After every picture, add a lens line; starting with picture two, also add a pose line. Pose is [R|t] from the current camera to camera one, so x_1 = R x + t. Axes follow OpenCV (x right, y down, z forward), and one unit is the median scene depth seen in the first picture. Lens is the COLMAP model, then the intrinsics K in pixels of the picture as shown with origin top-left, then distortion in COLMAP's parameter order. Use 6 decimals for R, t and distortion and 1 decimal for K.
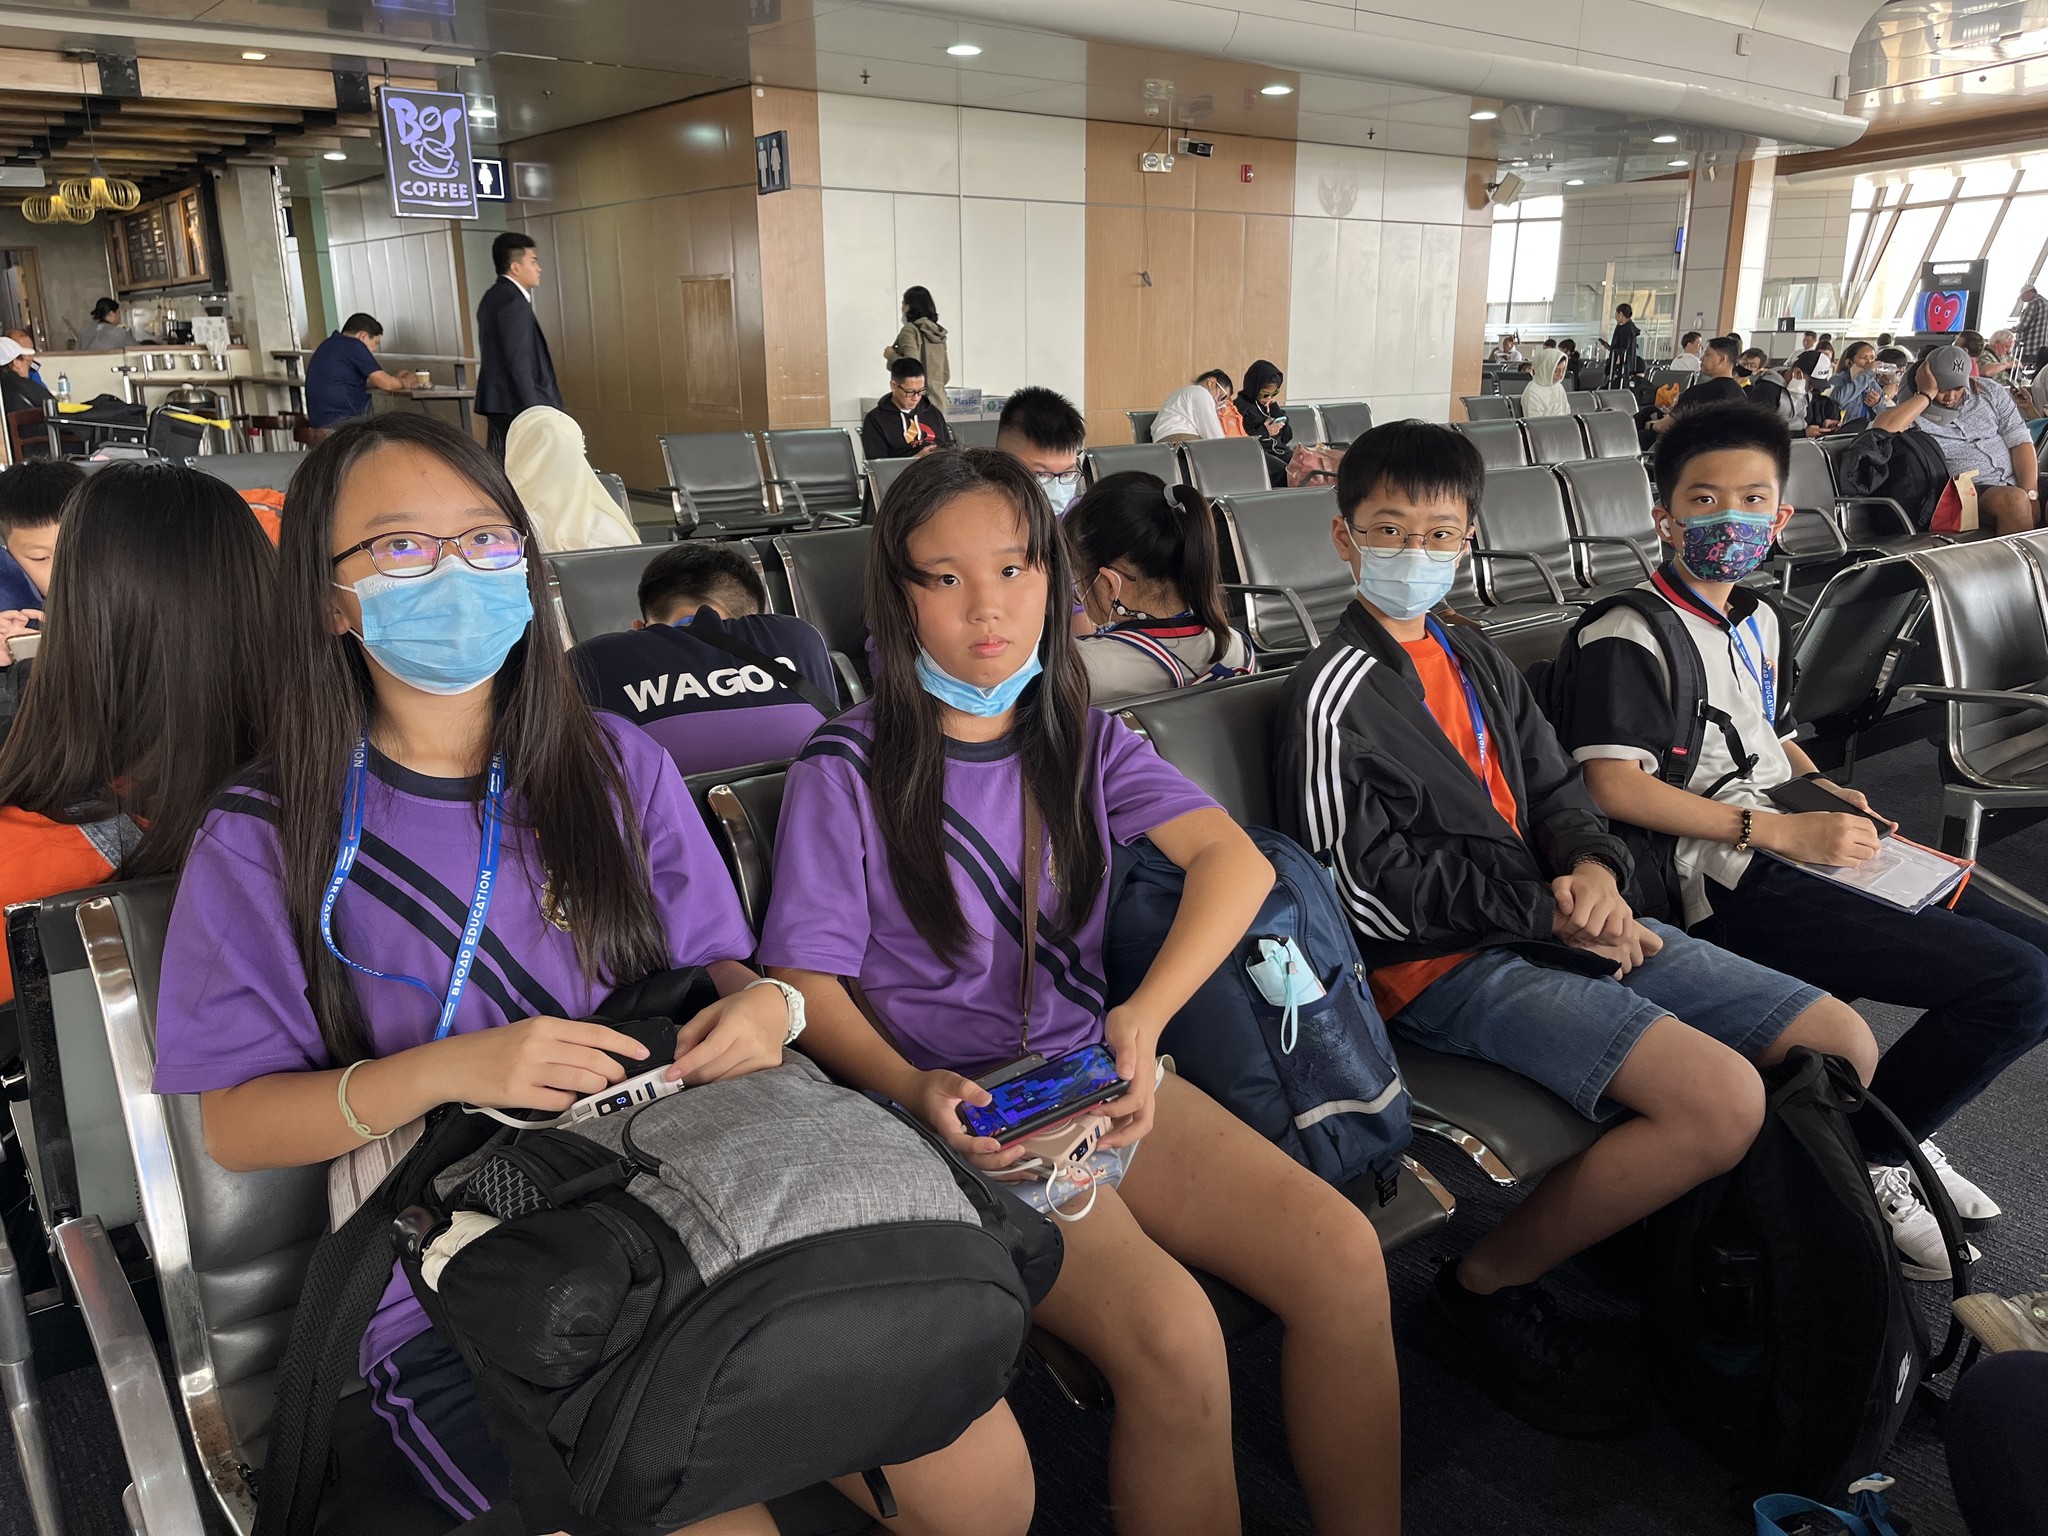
lens RADIAL K [[1528.0, 0, 1024.0], [0, 1528.0, 768.0], [0, 0, 1]] dist [0.087160, -0.138809]
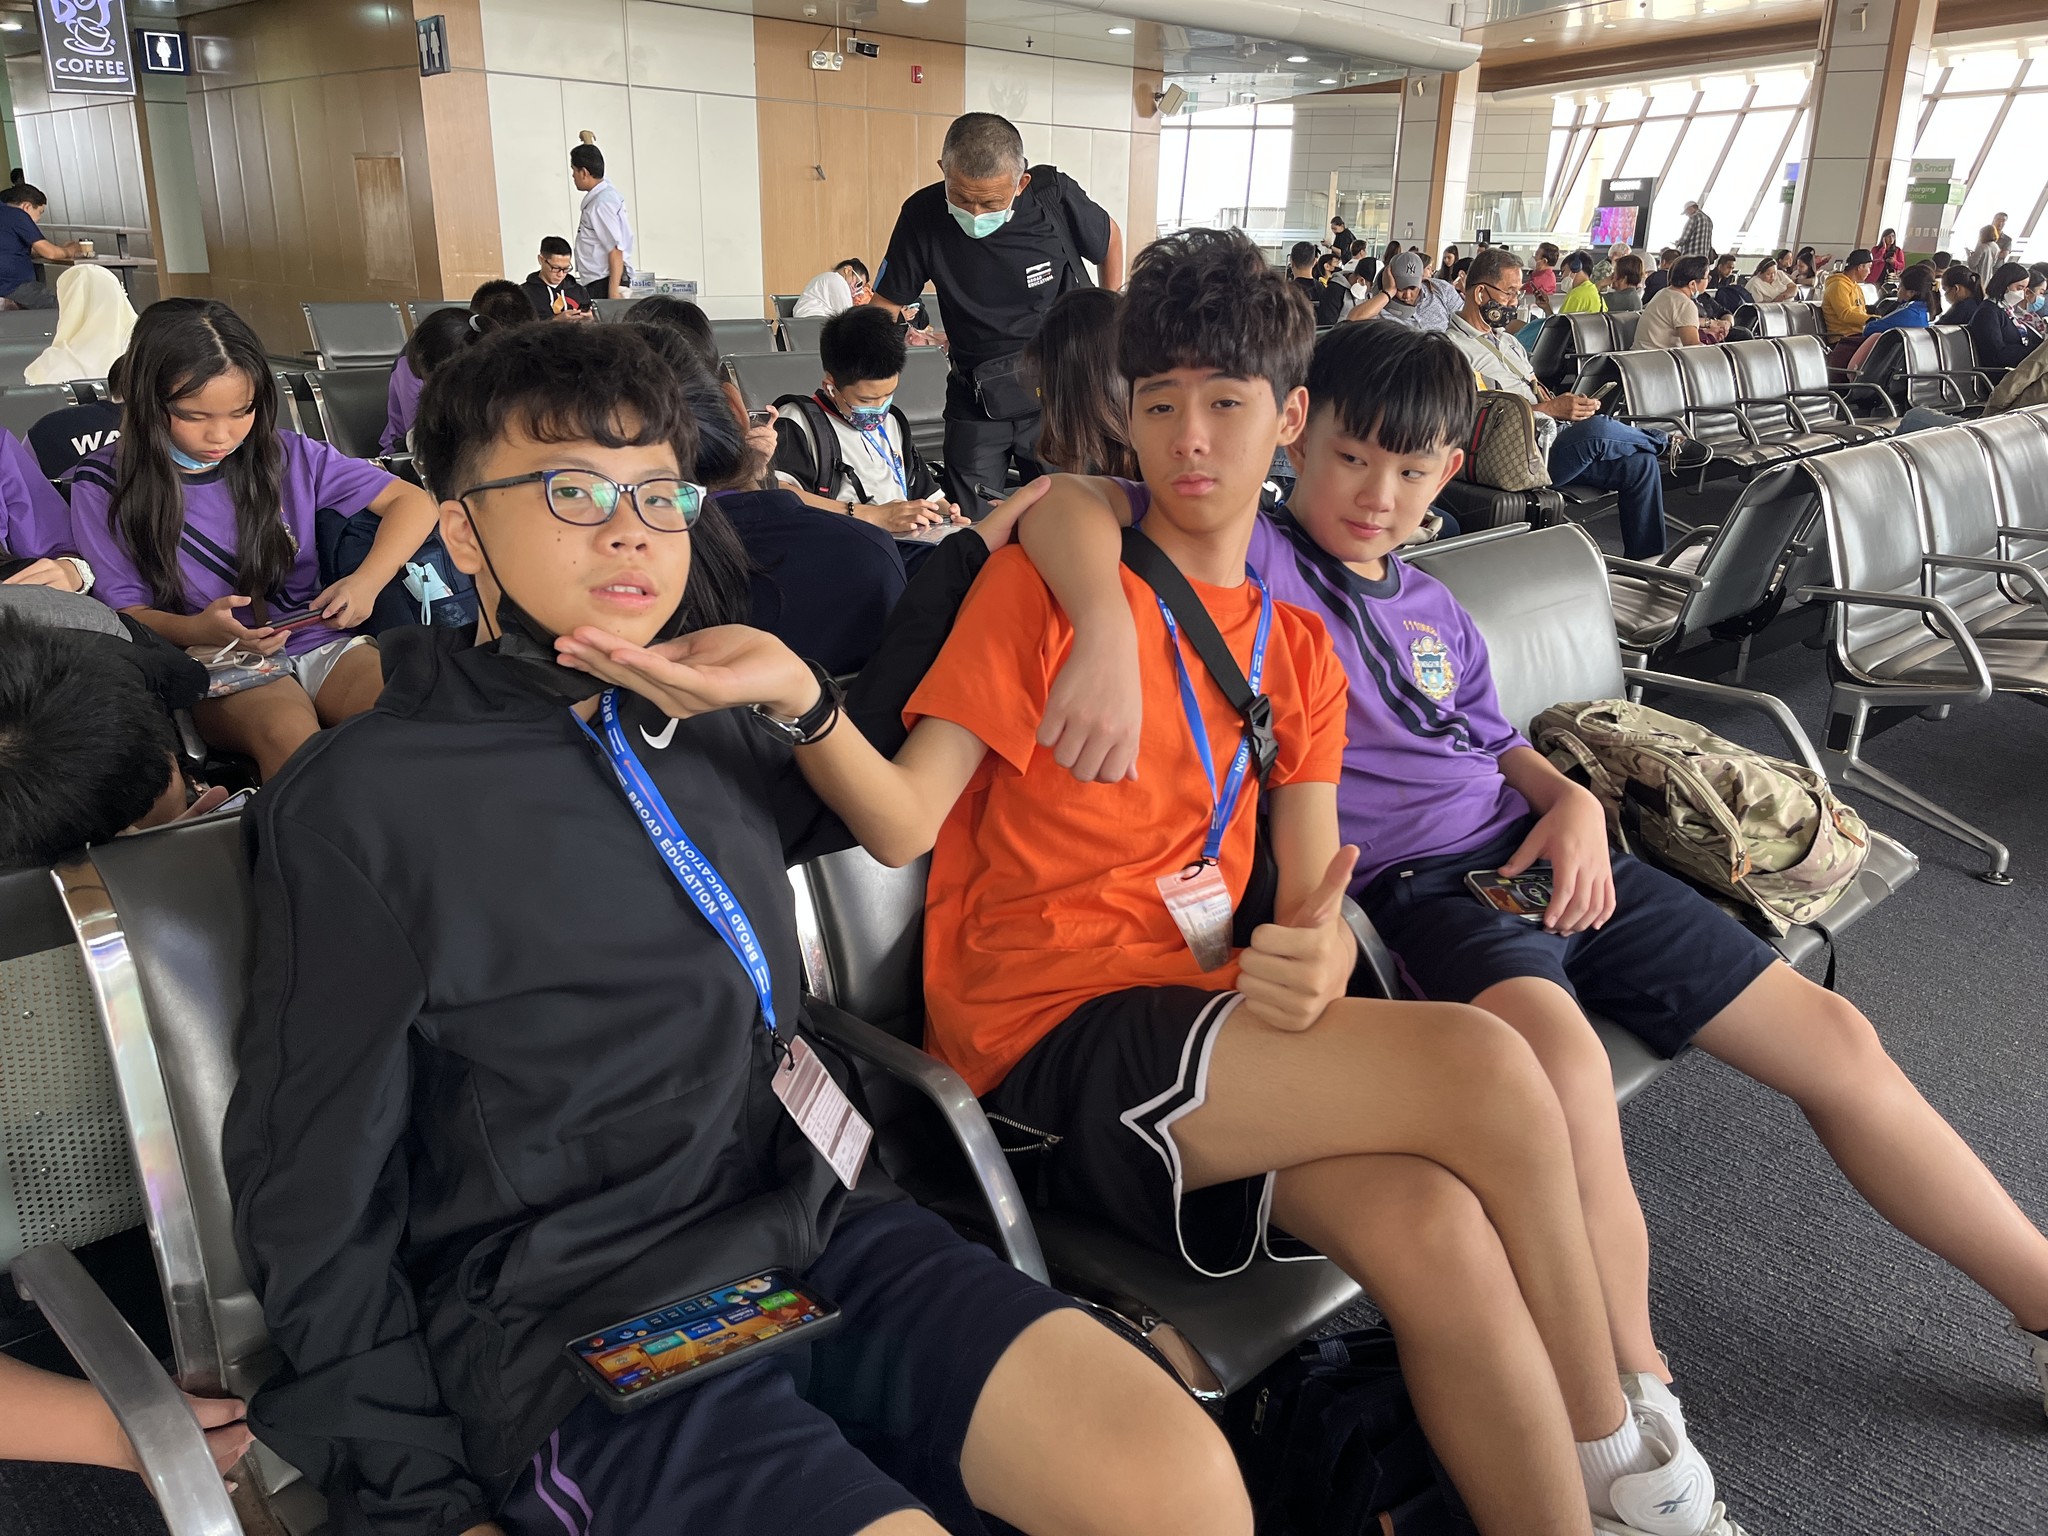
lens RADIAL K [[1581.4, 0, 1028.2], [0, 1581.4, 759.6], [0, 0, 1]] dist [0.073251, -0.113695]
pose [[0.992994, -0.010712, 0.117681, 0.093352], [0.005229, 0.998890, 0.046806, 0.037279], [-0.118052, -0.045862, 0.991948, -0.128891]]
